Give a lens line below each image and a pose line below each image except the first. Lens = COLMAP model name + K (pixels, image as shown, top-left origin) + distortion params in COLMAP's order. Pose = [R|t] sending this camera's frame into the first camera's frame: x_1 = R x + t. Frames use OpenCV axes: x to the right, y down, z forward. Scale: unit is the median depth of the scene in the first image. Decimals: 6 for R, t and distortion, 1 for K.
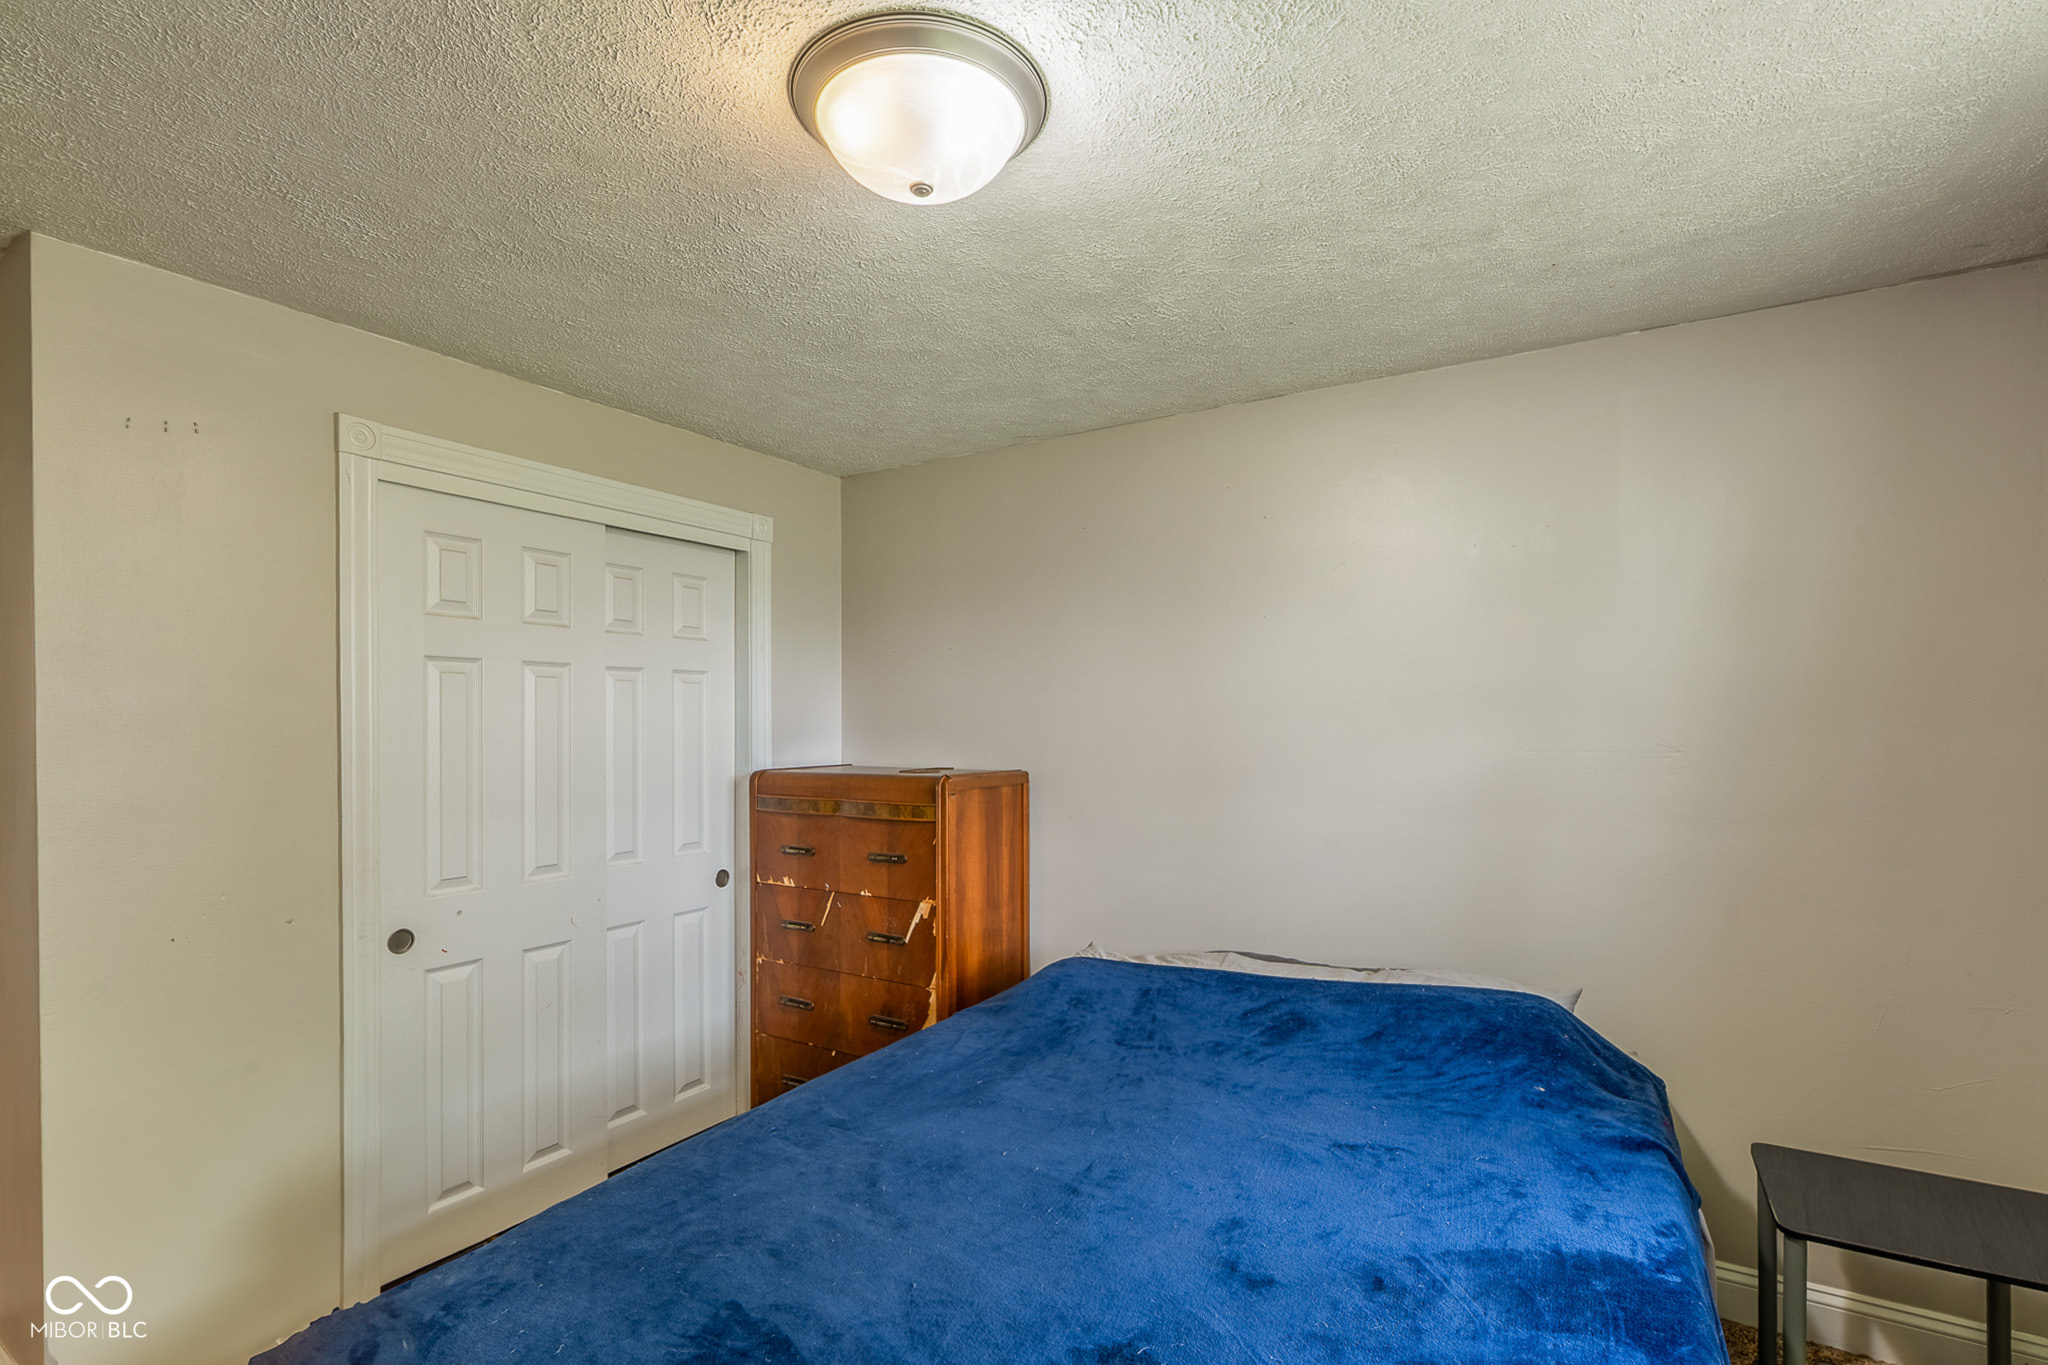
lens RADIAL K [[940.5, 0, 1031.6], [0, 940.5, 717.8], [0, 0, 1]] dist [0.004565, -0.000572]
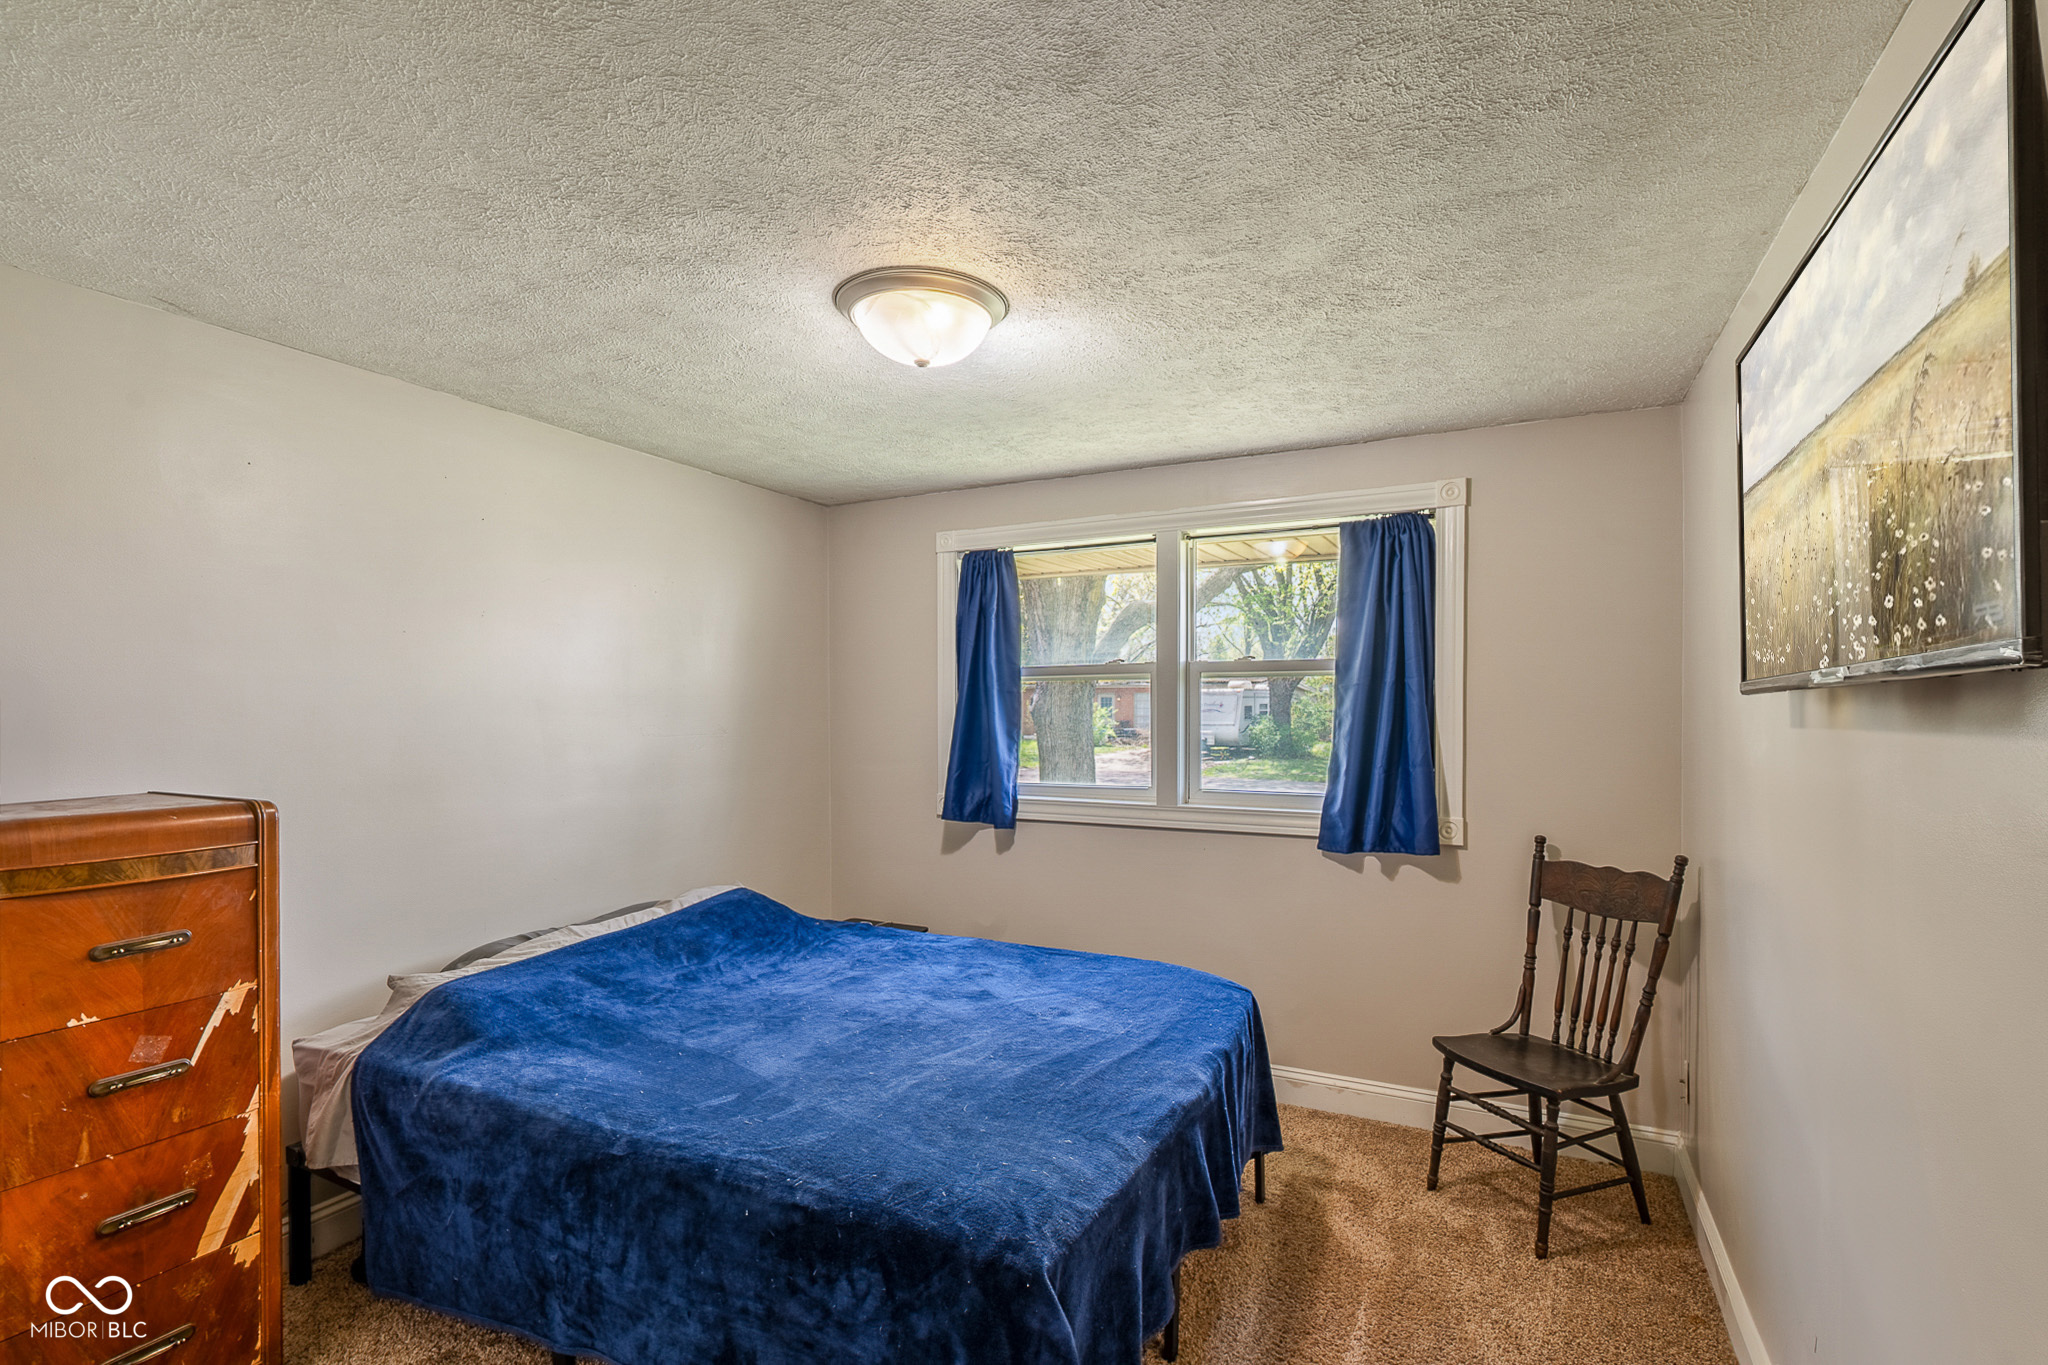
lens RADIAL K [[940.5, 0, 1023.6], [0, 940.5, 692.7], [0, 0, 1]] dist [0.004565, -0.000572]
pose [[-0.051188, 0.014441, 0.998585, -0.894393], [0.000412, 0.999896, -0.014439, -0.007161], [-0.998689, -0.000328, -0.051188, 0.513023]]
